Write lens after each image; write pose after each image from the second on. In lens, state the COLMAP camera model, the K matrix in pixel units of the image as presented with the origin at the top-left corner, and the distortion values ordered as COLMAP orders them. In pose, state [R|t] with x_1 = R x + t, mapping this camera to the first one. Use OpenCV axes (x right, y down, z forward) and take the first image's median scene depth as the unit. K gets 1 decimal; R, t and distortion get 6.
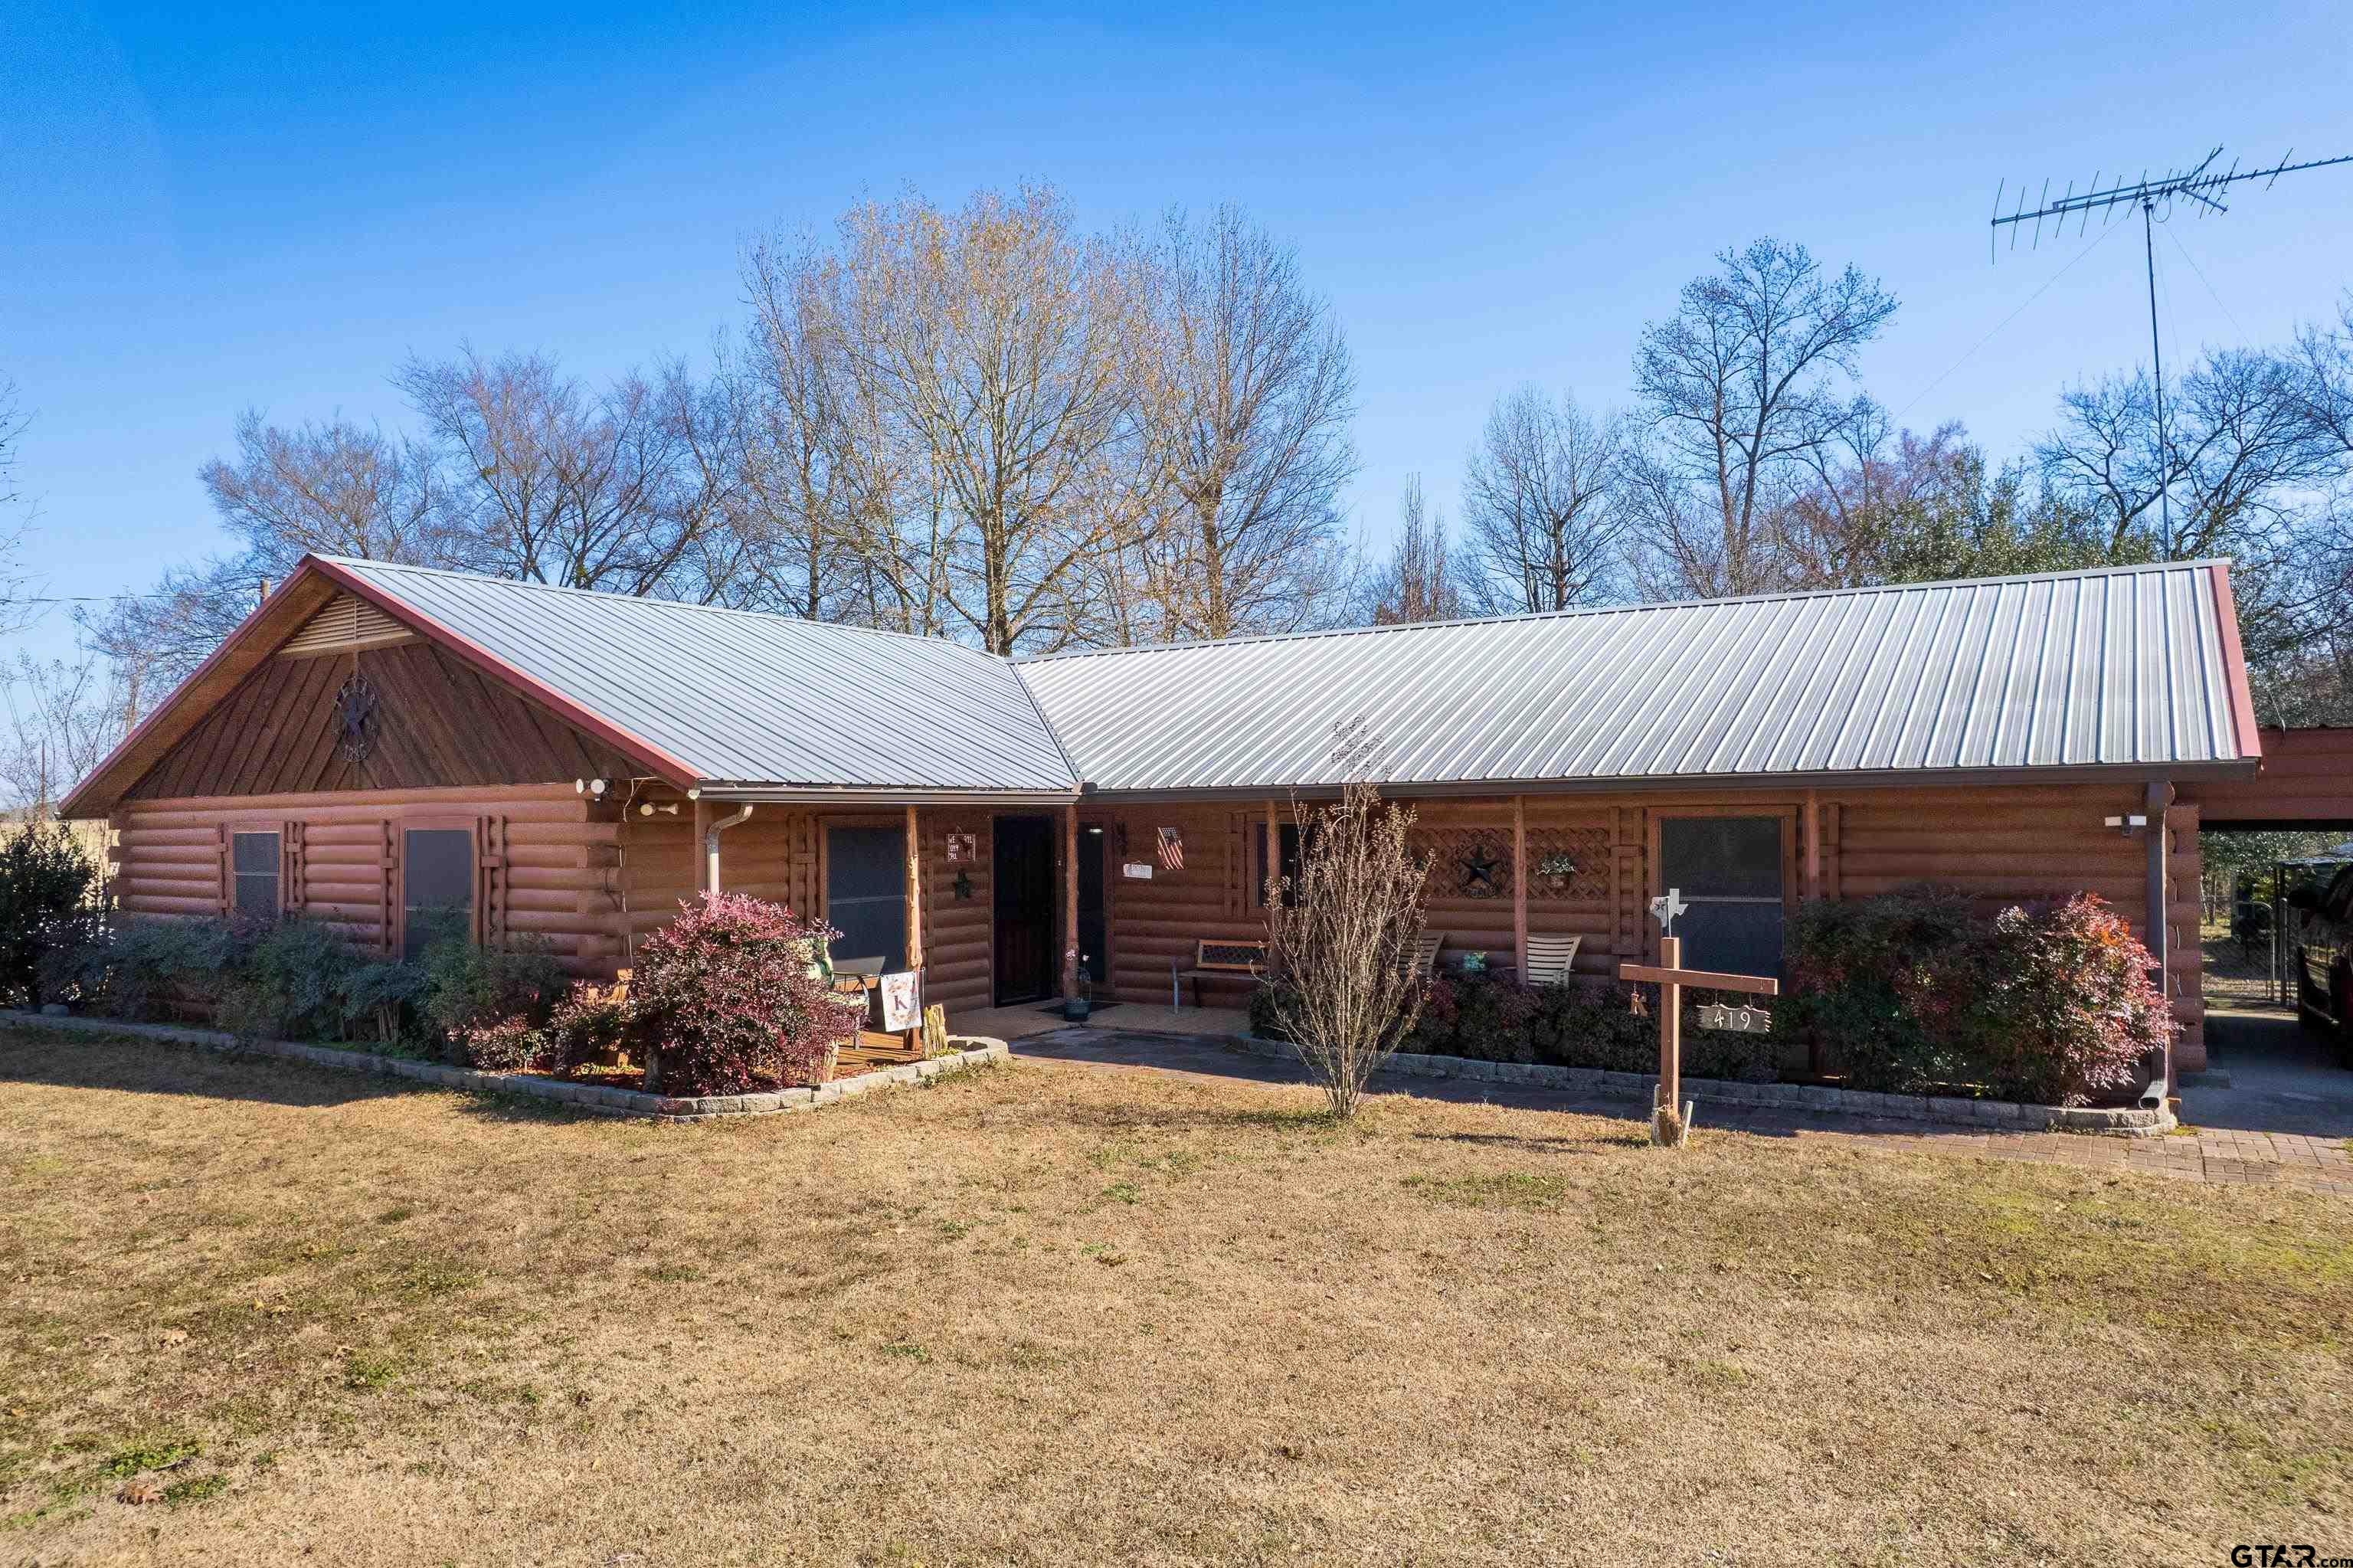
lens RADIAL K [[1544.4, 0, 1182.6], [0, 1544.4, 801.4], [0, 0, 1]] dist [-0.089056, 0.083089]
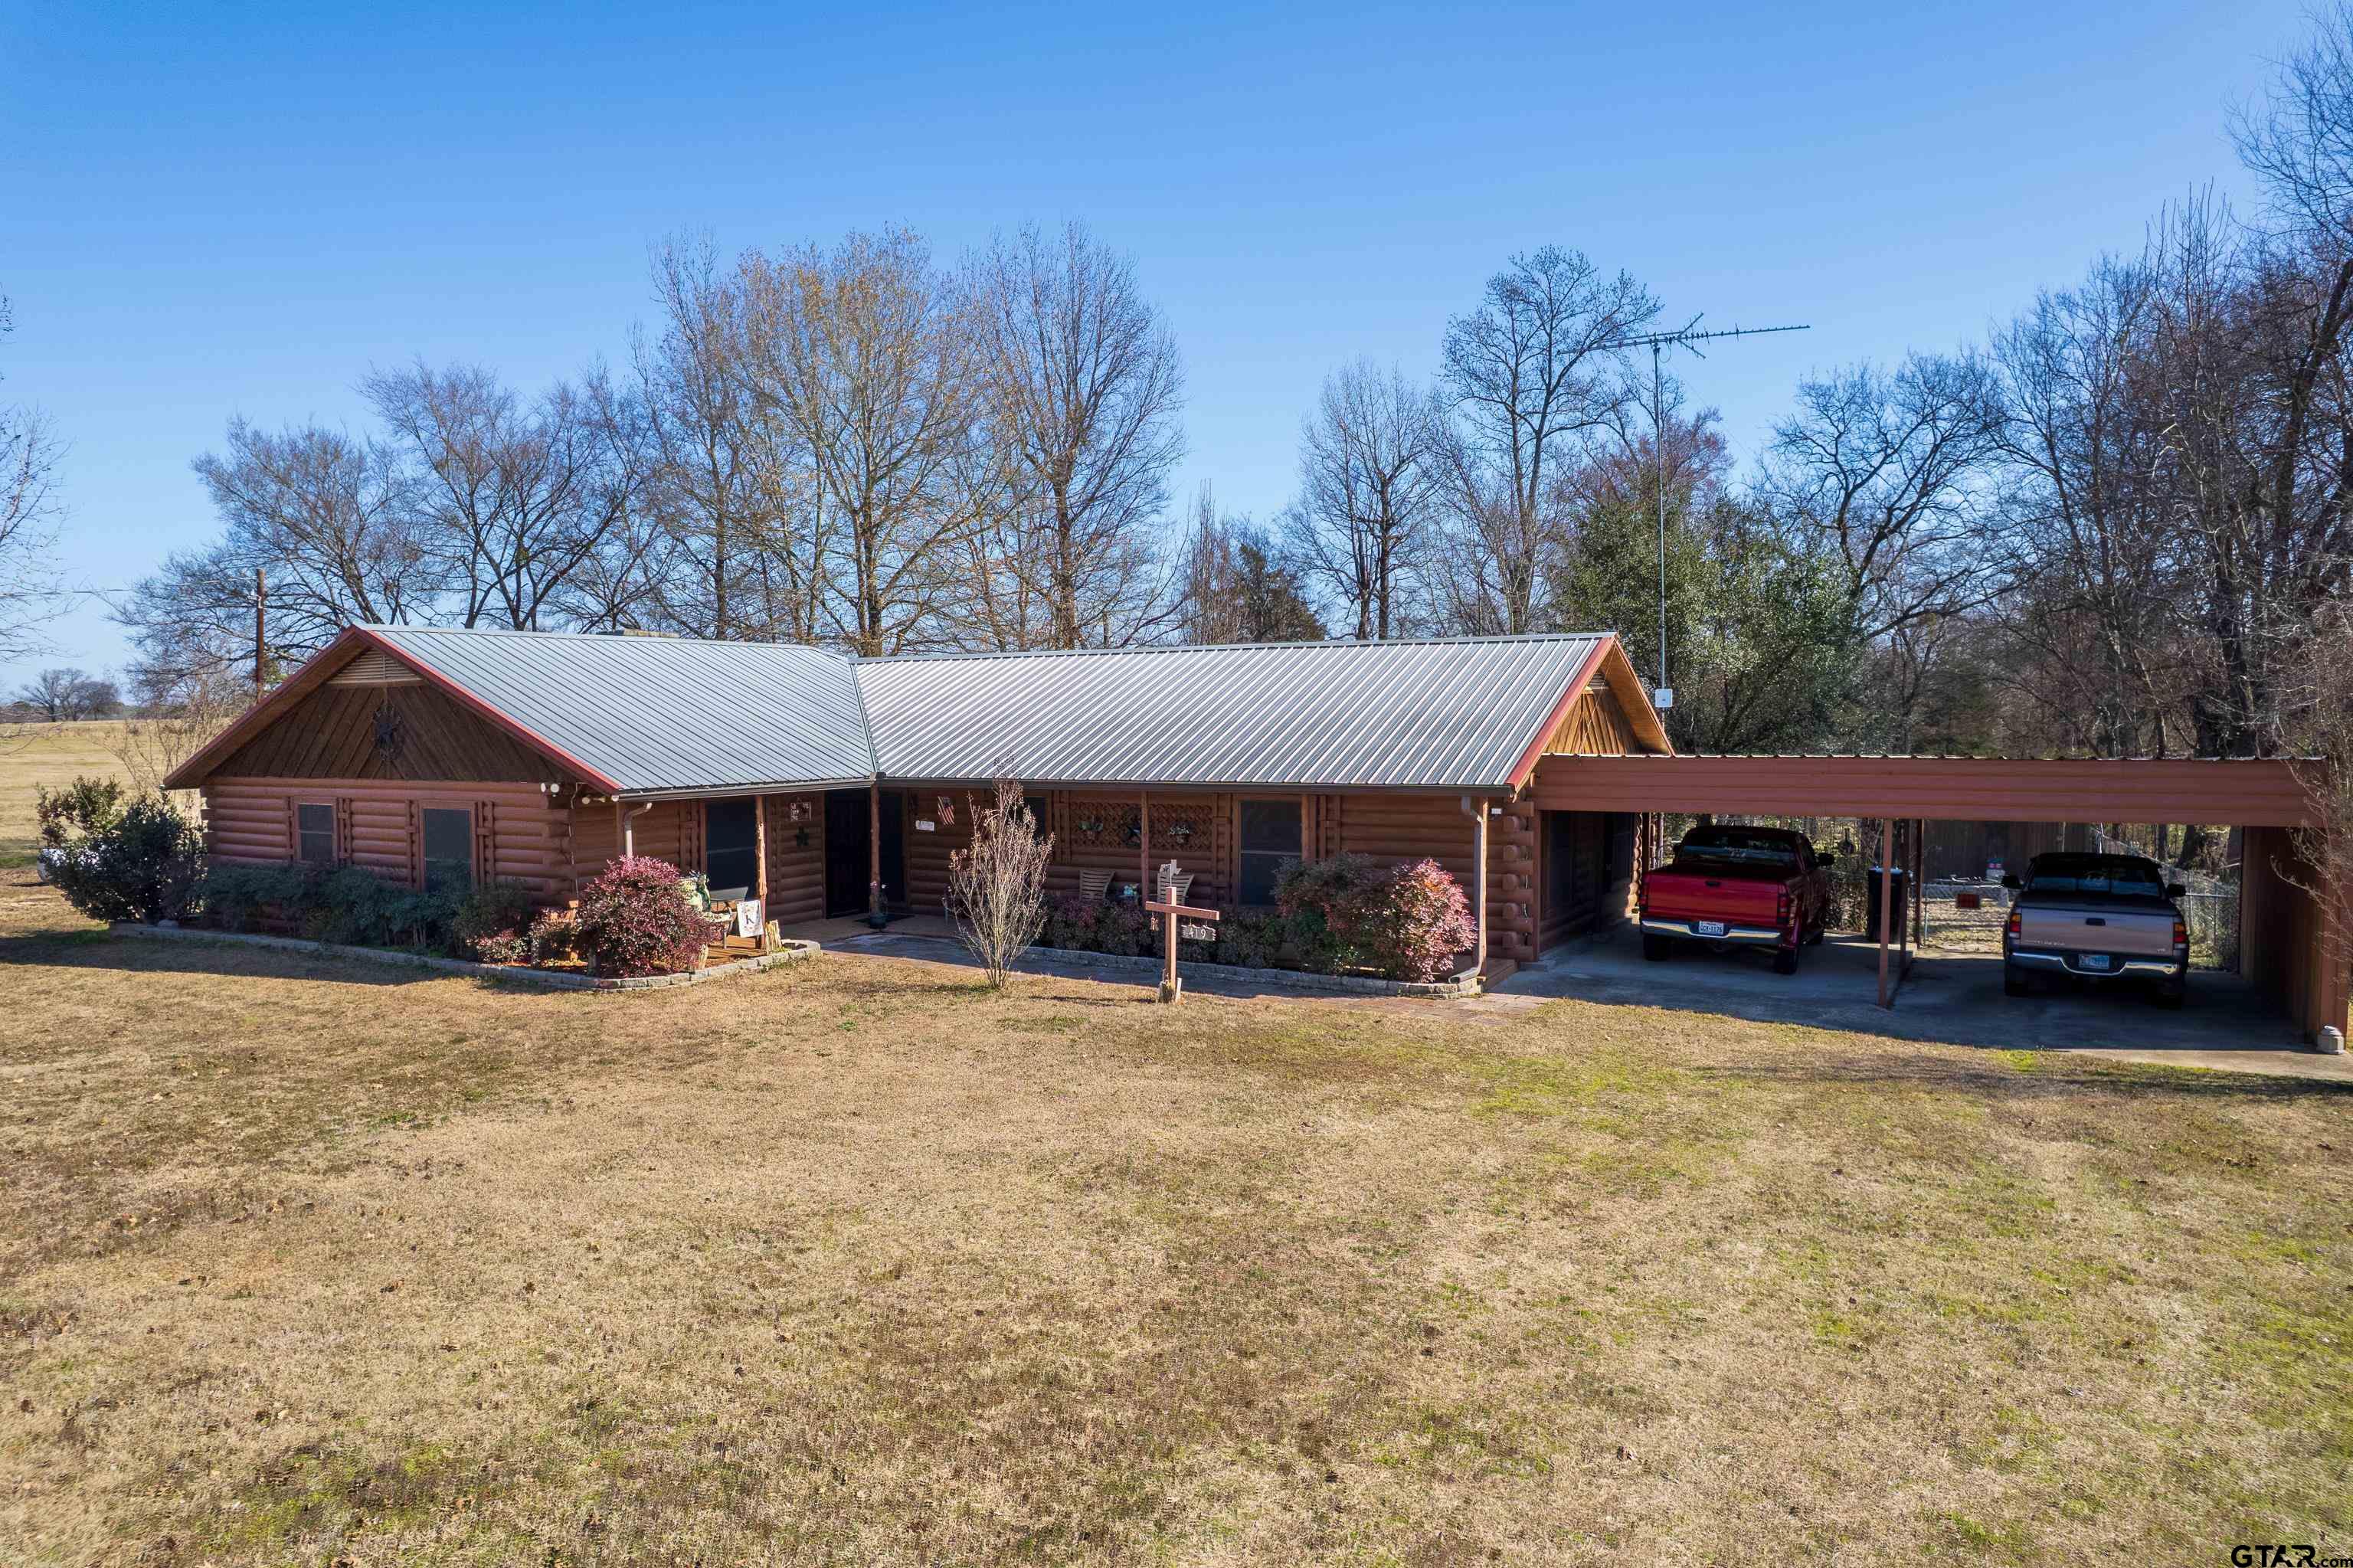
lens RADIAL K [[1482.8, 0, 1176.5], [0, 1482.8, 784.0], [0, 0, 1]] dist [-0.076749, 0.040902]
pose [[0.998641, -0.000268, 0.052115, 0.171565], [-0.002615, 0.998470, 0.055237, -0.091023], [-0.052050, -0.055298, 0.997112, -0.515132]]
